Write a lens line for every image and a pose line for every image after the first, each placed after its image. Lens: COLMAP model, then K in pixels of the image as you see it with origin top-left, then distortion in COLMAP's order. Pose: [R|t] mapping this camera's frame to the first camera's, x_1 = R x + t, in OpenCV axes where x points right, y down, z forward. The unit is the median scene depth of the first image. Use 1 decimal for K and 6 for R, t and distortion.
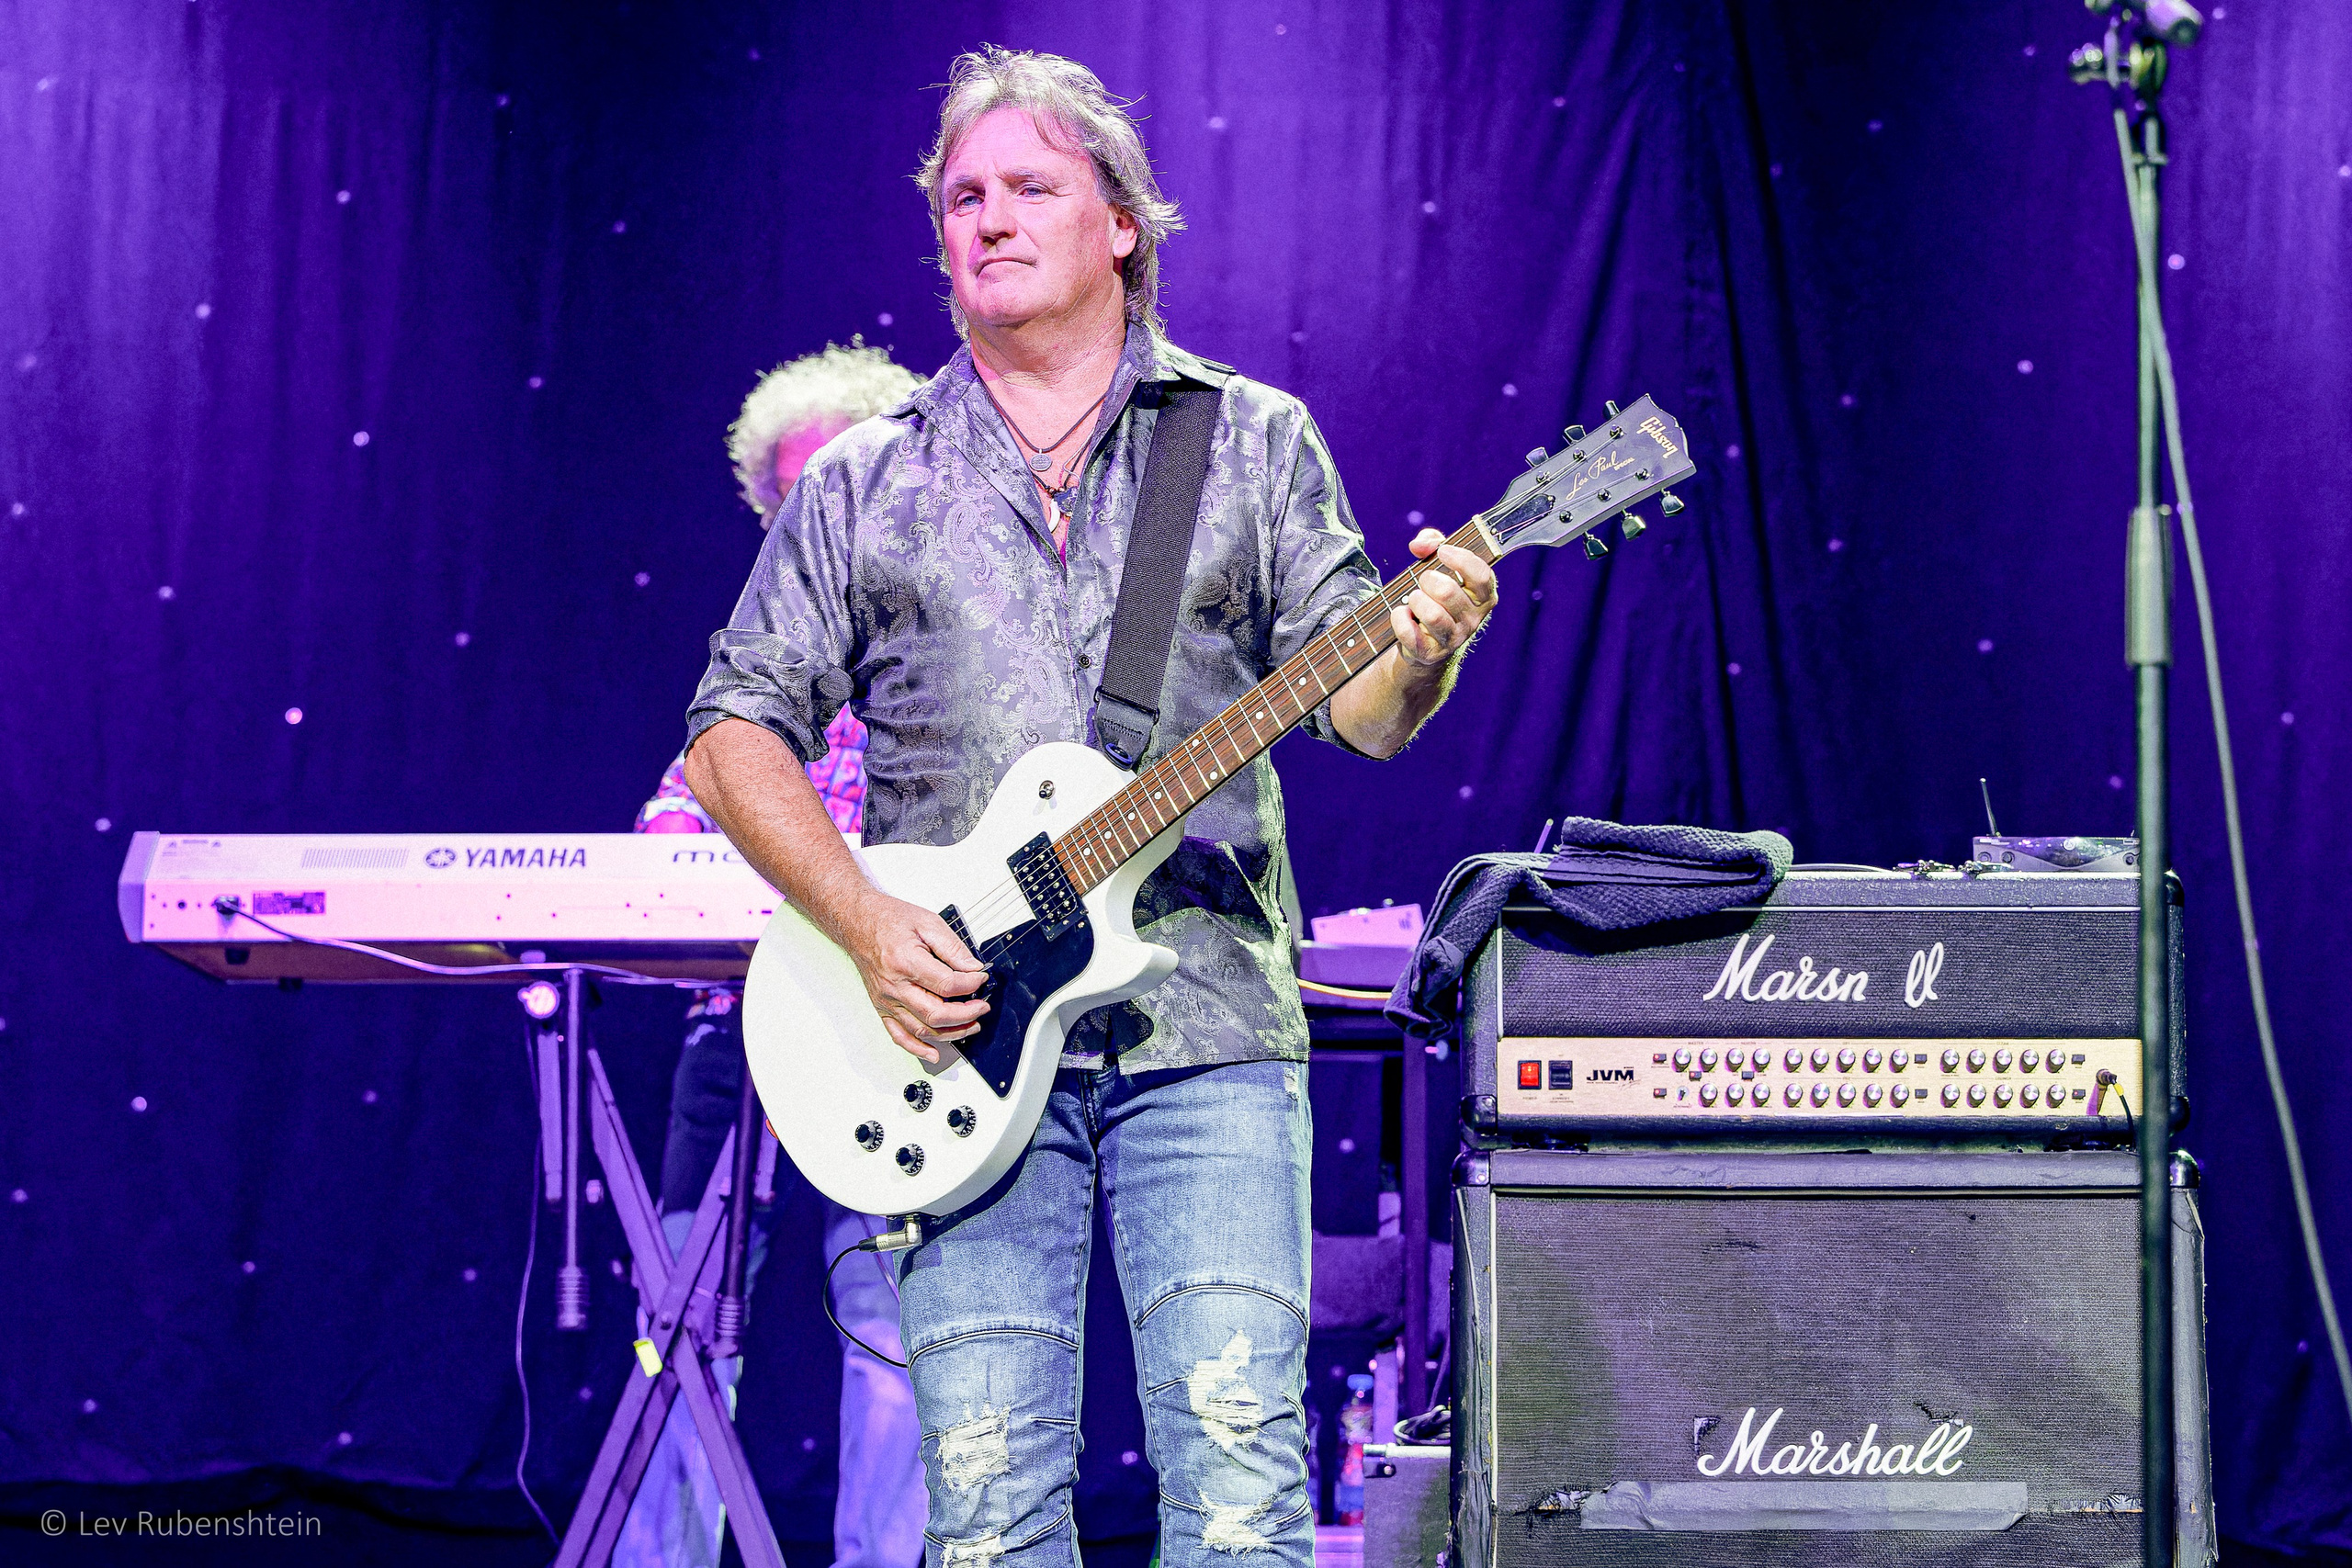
lens RADIAL K [[5784.0, 0, 1176.0], [0, 5784.0, 784.0], [0, 0, 1]] dist [0.023171, -0.288293]
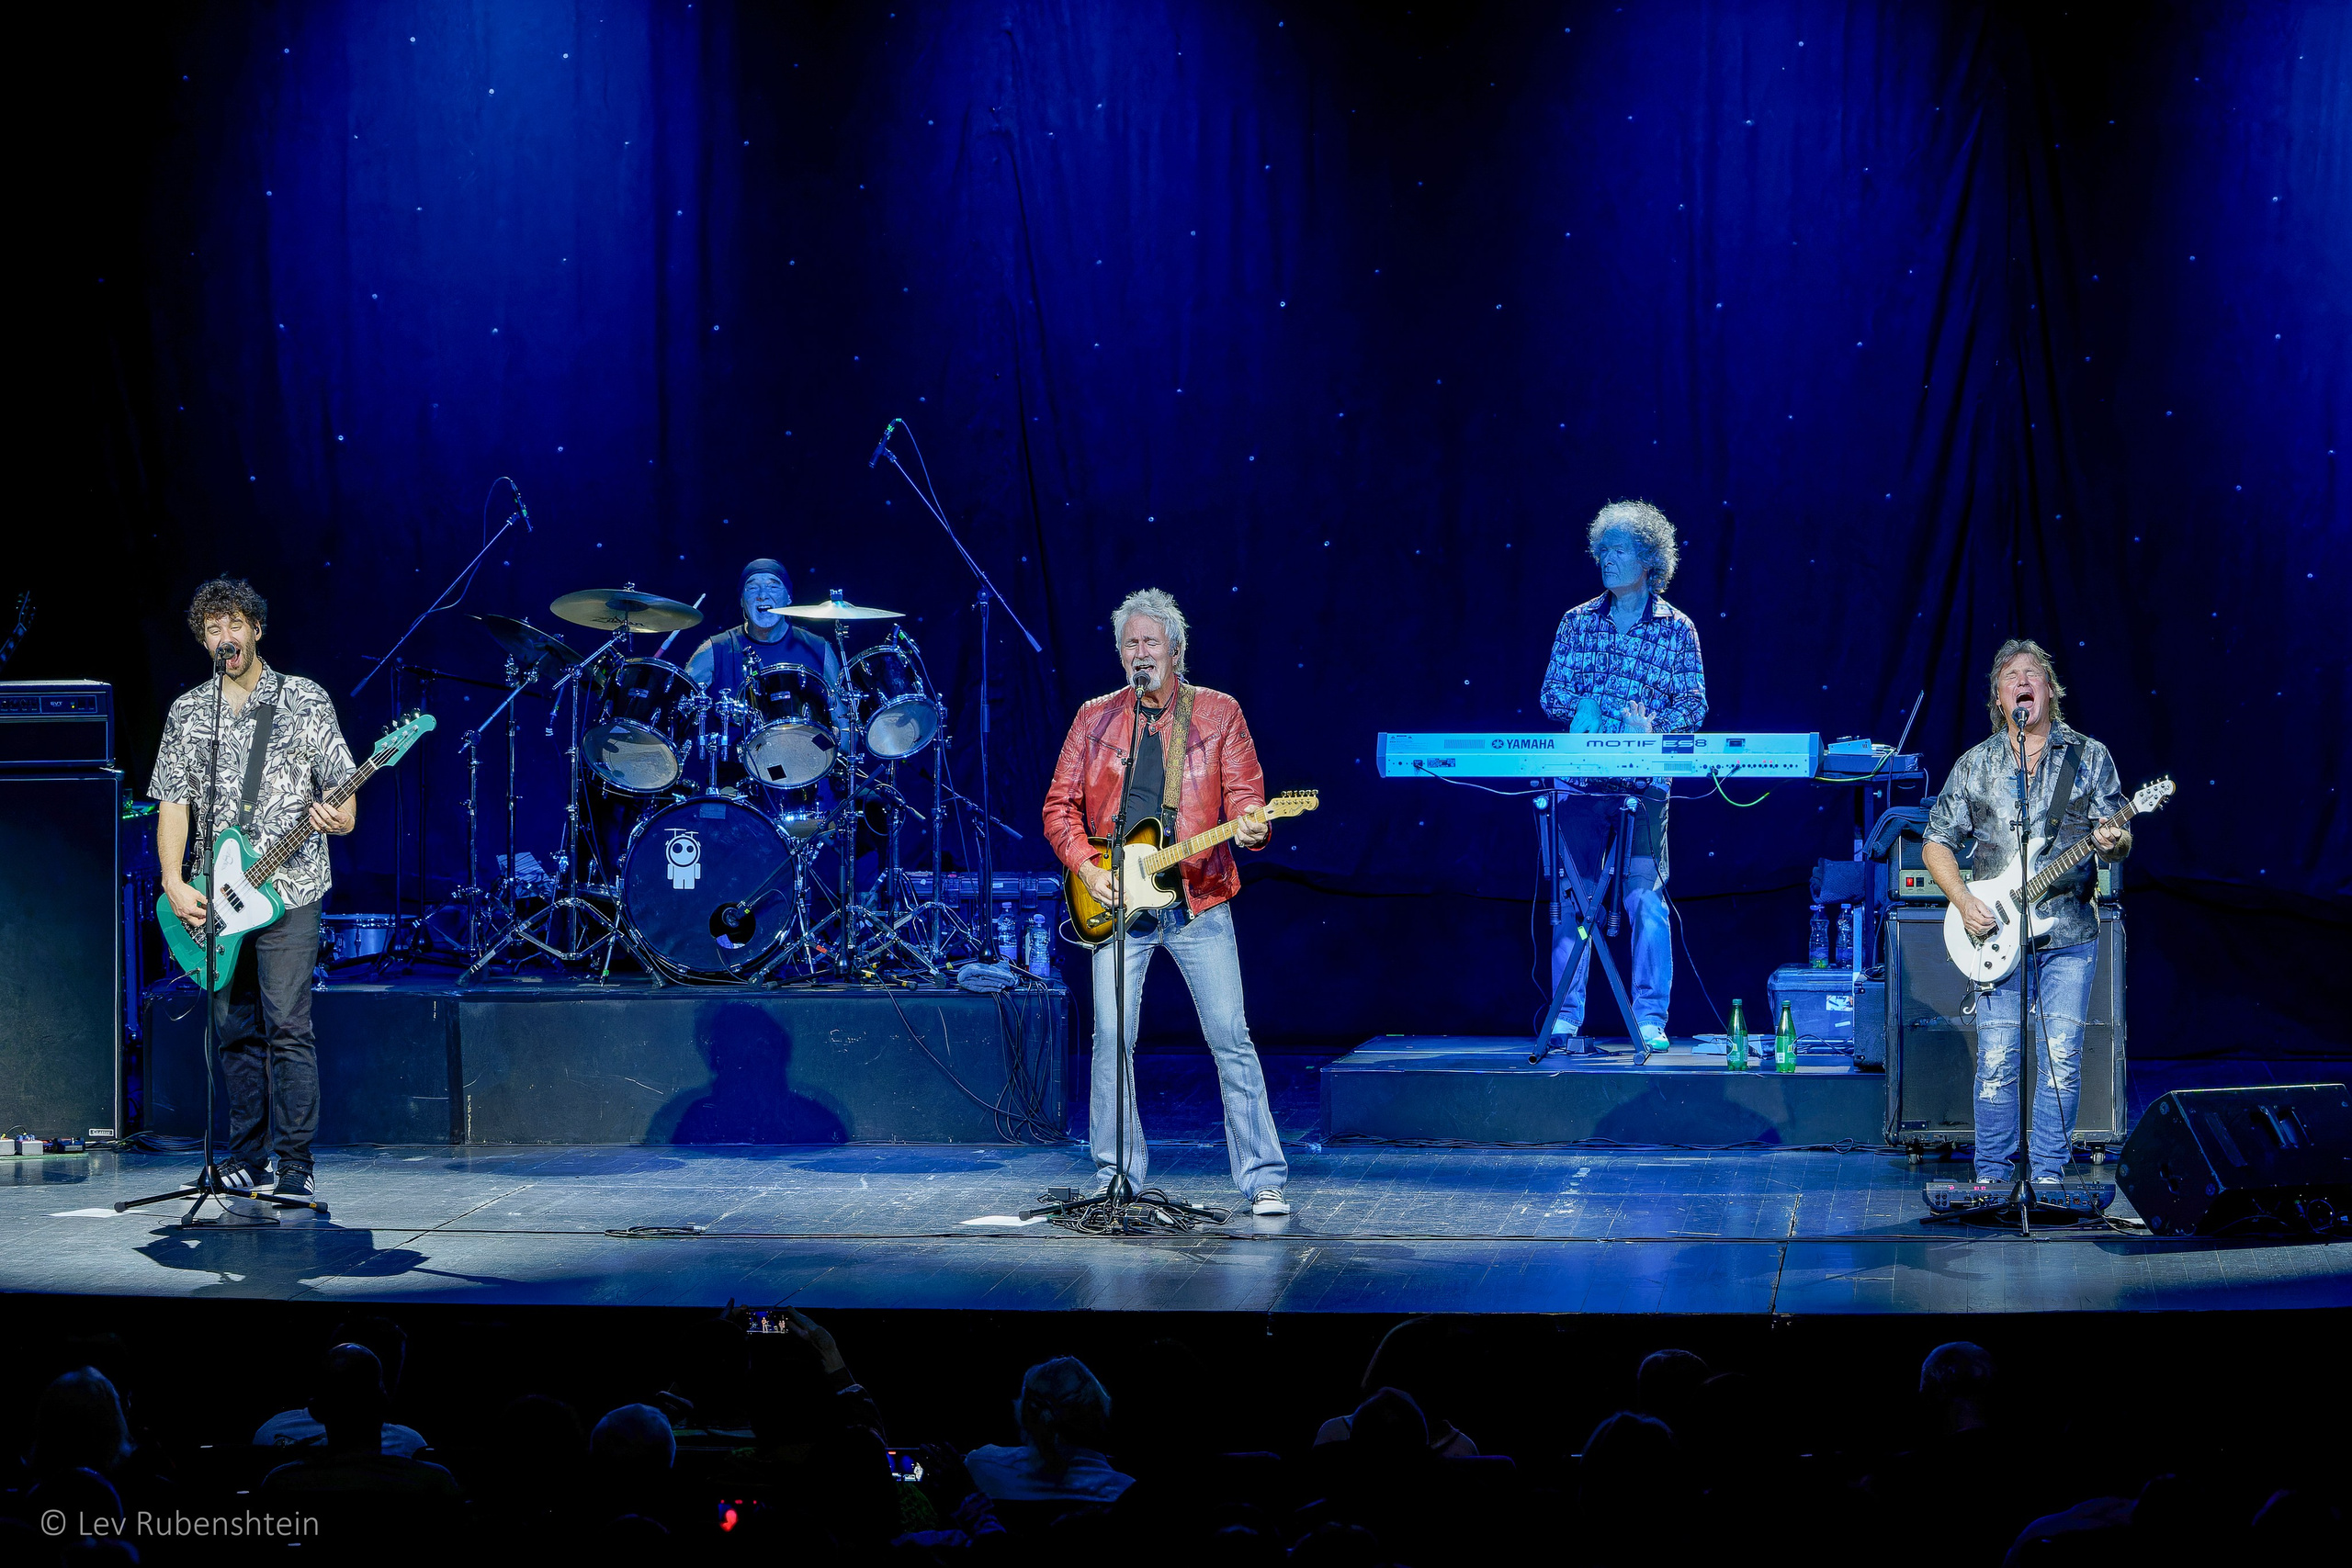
lens RADIAL K [[9378.0, 0, 1176.0], [0, 9378.0, 784.0], [0, 0, 1]] dist [-0.054971, 1.602755]
pose [[0.999579, -0.012436, -0.026228, -0.161998], [0.017277, 0.980992, 0.193280, -0.796111], [0.023326, -0.193652, 0.980793, -3.187861]]
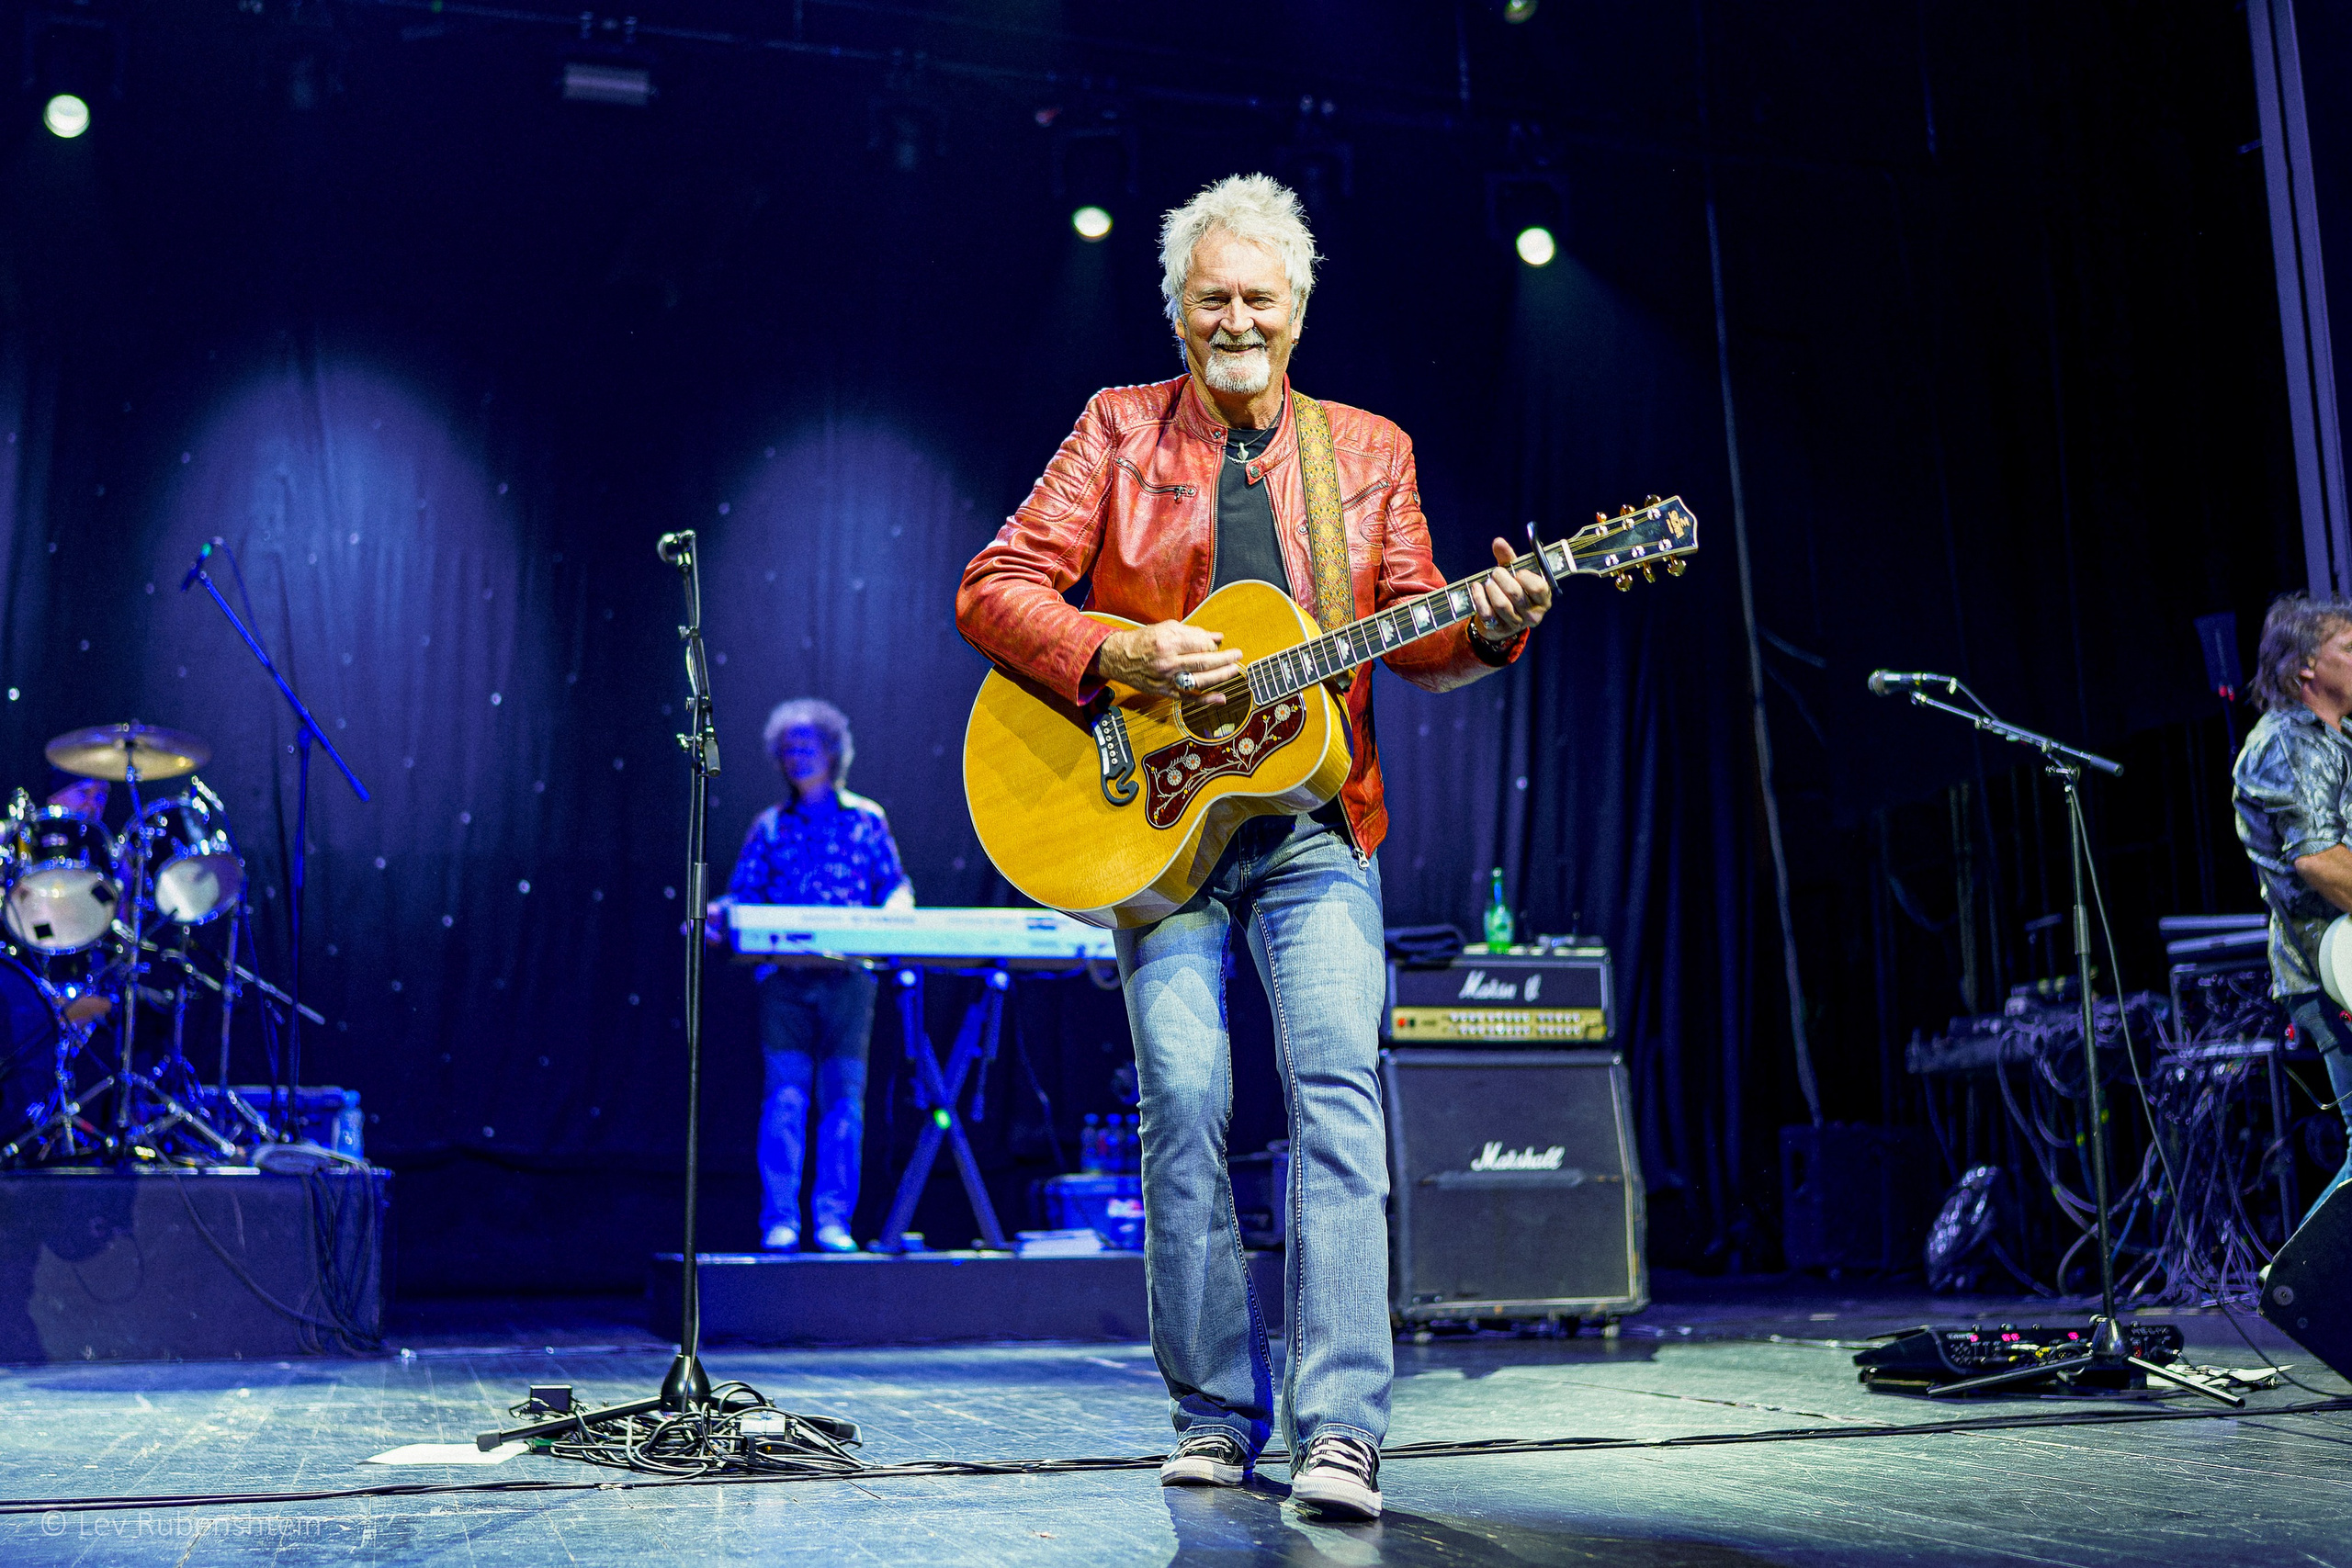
lens RADIAL K [[2548.4, 0, 1161.5], [0, 2548.4, 711.3], [0, 0, 1]] dist [-0.033010, -0.026686]
pose [[0.942211, 0.042458, 0.332318, -0.375241], [-0.031385, 0.998761, -0.038620, -0.039279], [-0.333546, 0.025959, 0.942376, -0.092753]]
